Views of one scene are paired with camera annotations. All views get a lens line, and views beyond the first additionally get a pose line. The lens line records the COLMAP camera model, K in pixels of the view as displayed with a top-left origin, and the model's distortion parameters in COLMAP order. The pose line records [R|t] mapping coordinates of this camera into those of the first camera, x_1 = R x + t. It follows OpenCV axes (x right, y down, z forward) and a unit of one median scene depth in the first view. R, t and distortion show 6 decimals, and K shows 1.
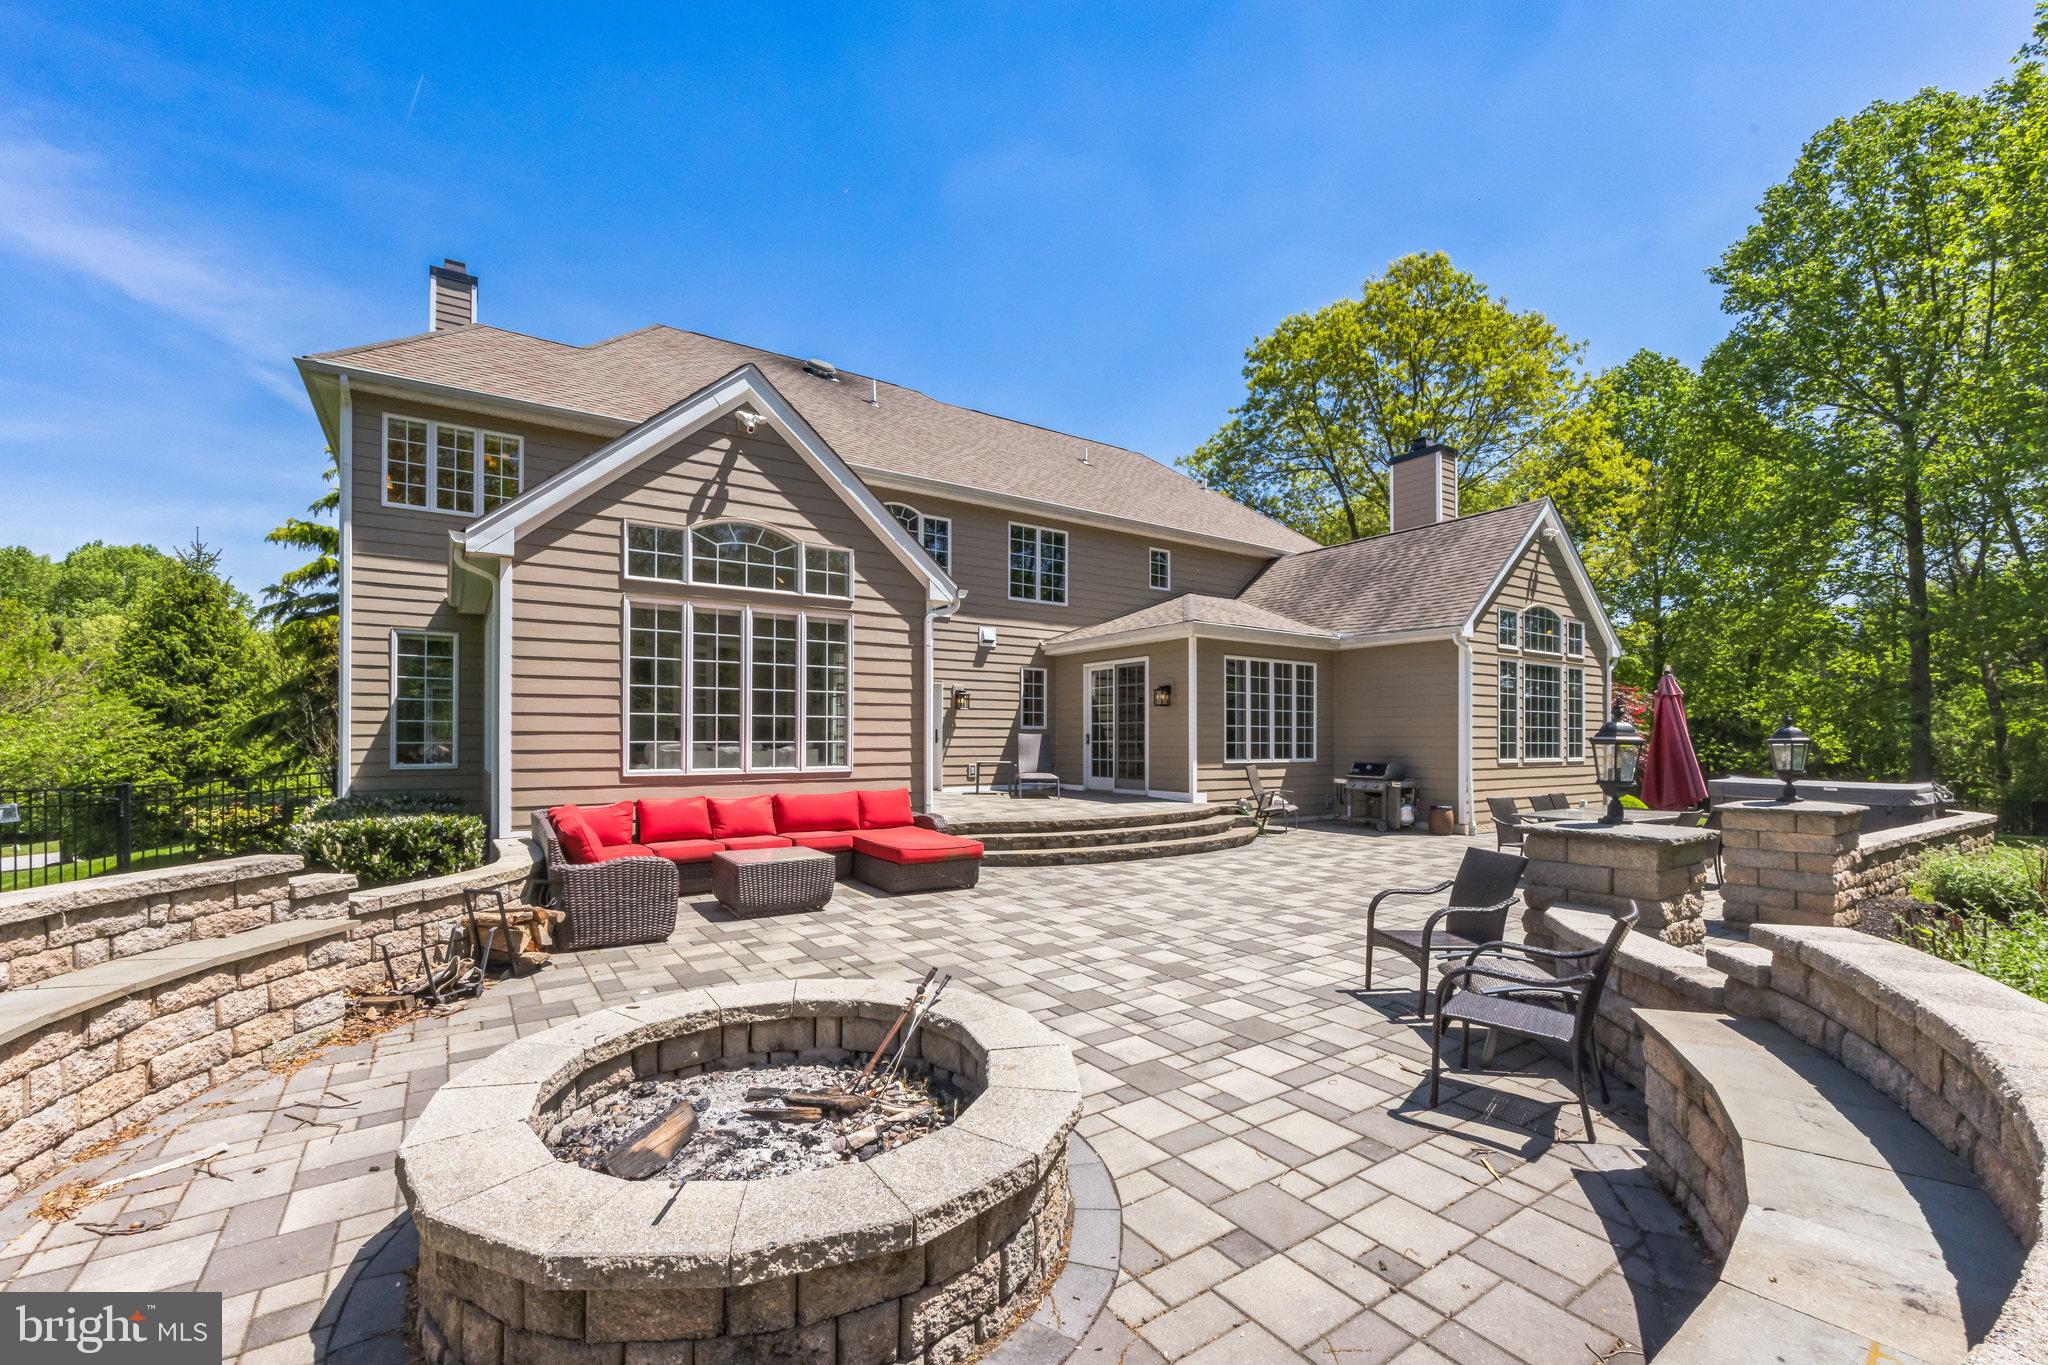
lens RADIAL K [[825.6, 0, 1012.1], [0, 825.6, 717.2], [0, 0, 1]] dist [0.015037, 0.000040]
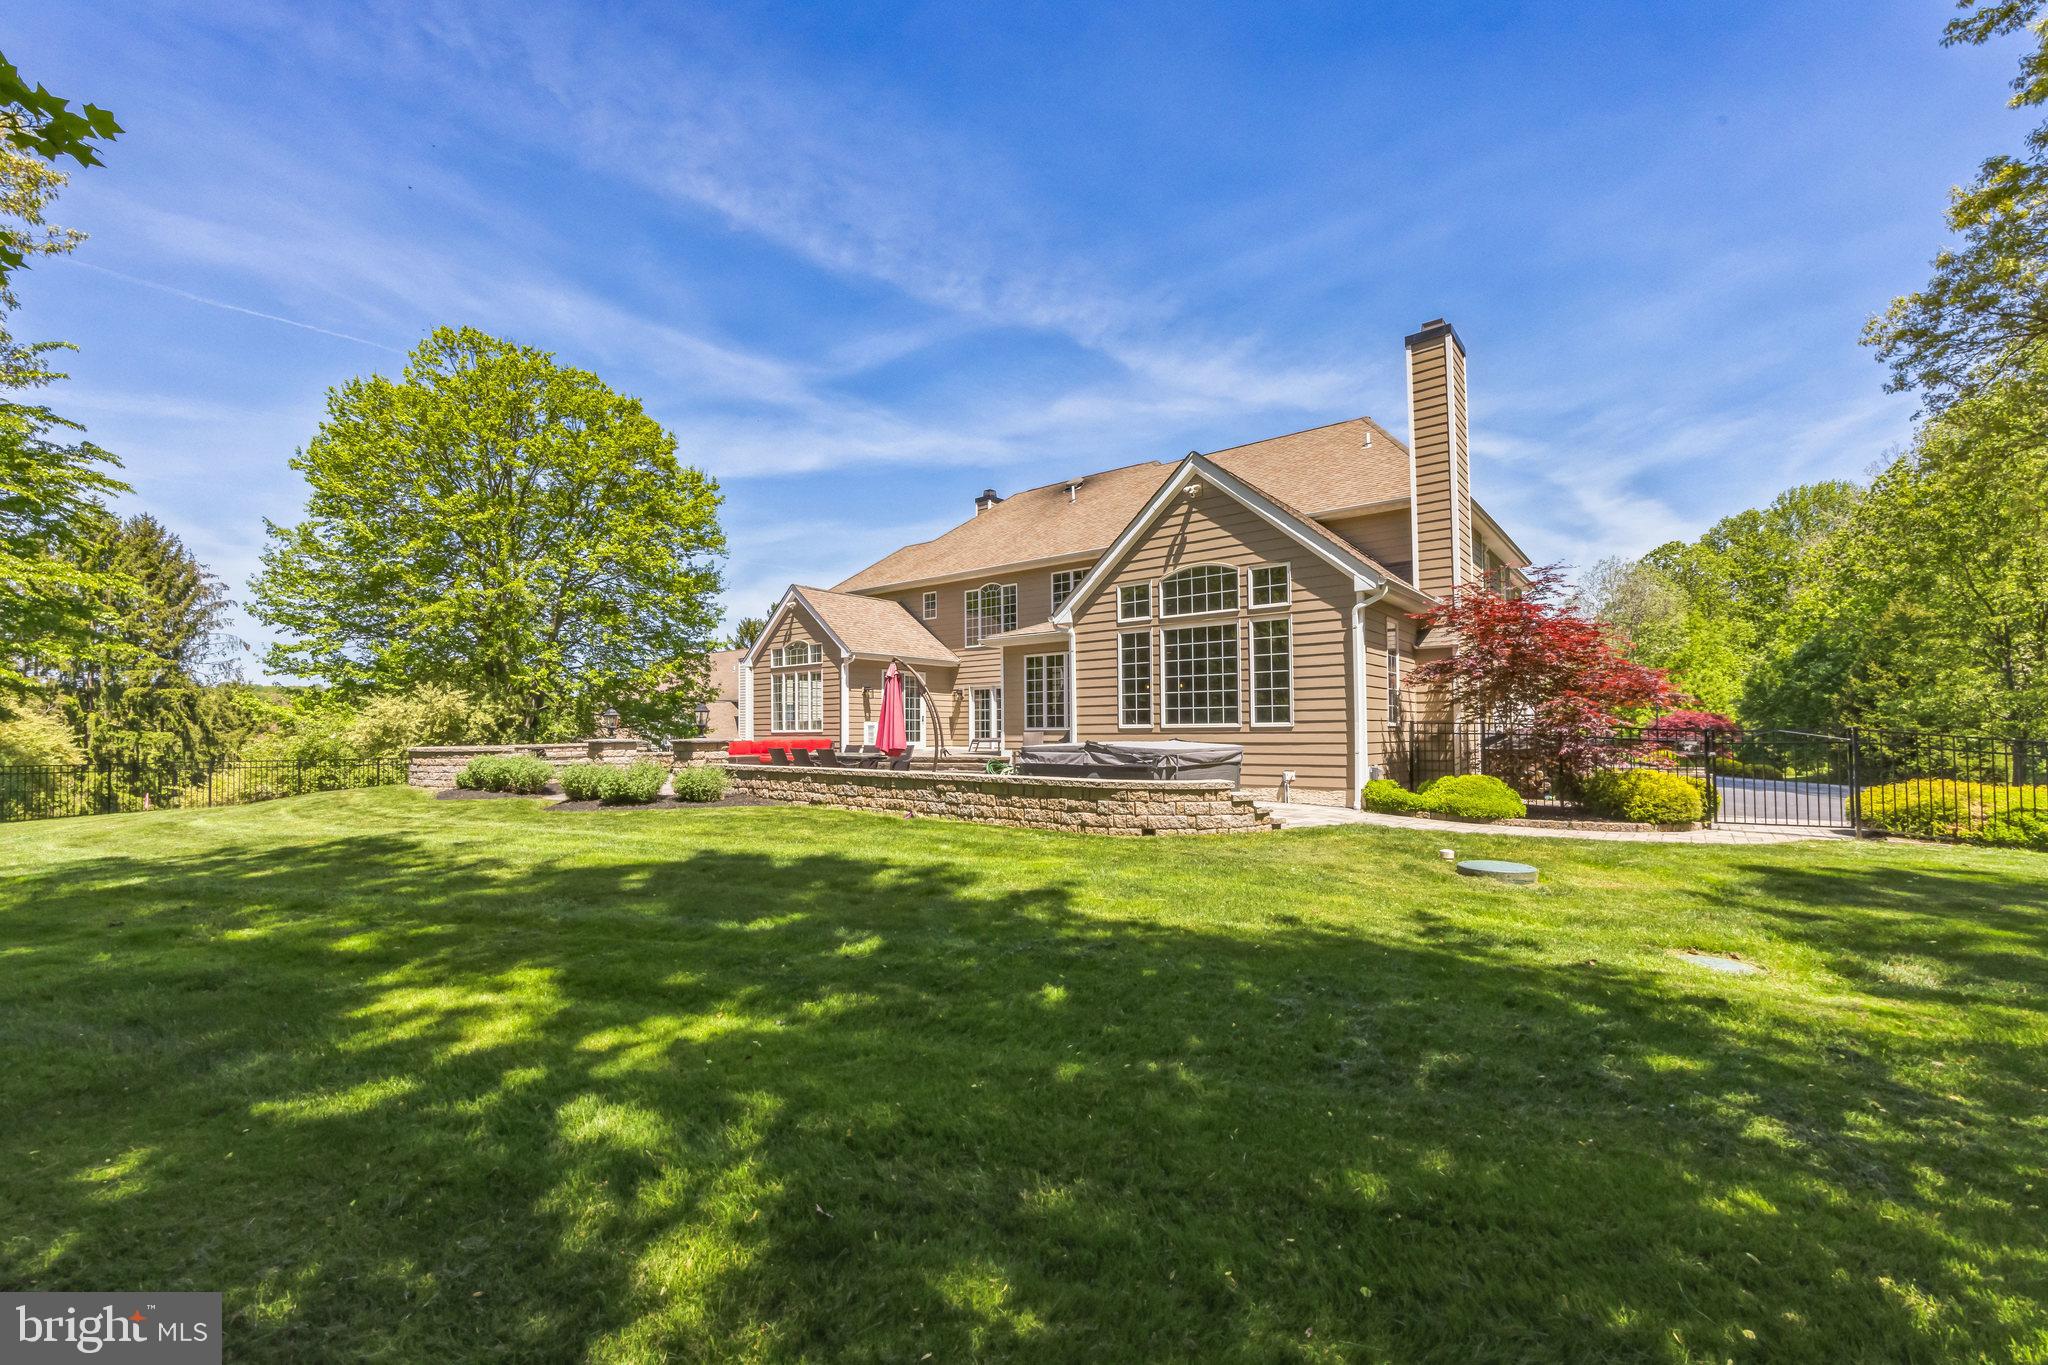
lens RADIAL K [[825.6, 0, 1012.1], [0, 825.6, 717.2], [0, 0, 1]] dist [0.015037, 0.000040]
pose [[0.297514, -0.025945, -0.954365, 1.037099], [0.028617, 0.999424, -0.018249, 0.037344], [0.954288, -0.021882, 0.298085, 0.353006]]
